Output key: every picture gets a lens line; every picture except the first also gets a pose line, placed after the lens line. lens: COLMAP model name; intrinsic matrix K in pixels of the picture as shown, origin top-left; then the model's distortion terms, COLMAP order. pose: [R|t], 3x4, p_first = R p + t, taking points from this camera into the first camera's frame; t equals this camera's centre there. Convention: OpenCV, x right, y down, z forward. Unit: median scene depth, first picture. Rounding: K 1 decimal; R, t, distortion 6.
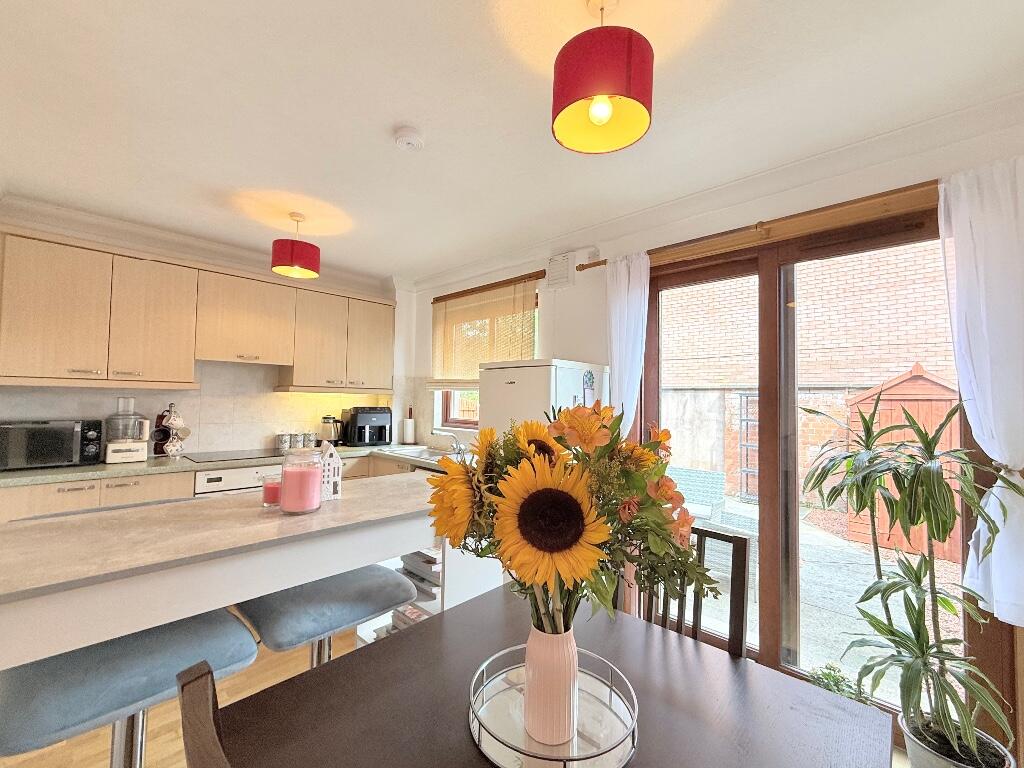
lens RADIAL K [[422.9, 0, 512.0], [0, 422.9, 384.0], [0, 0, 1]] dist [-0.001161, -0.000111]
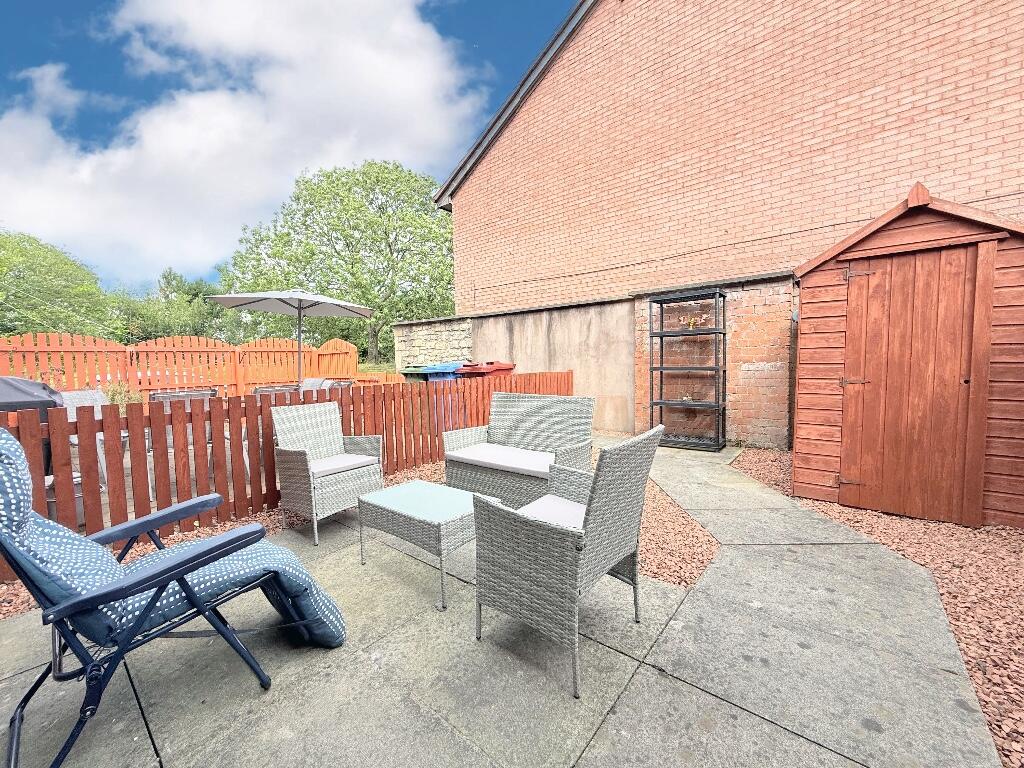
lens RADIAL K [[400.2, 0, 512.0], [0, 400.2, 384.0], [0, 0, 1]] dist [-0.001187, -0.000087]
pose [[0.995880, -0.046229, 0.078013, 0.228683], [0.038460, 0.994413, 0.098308, 0.086362], [-0.082122, -0.094903, 0.992093, 0.306597]]
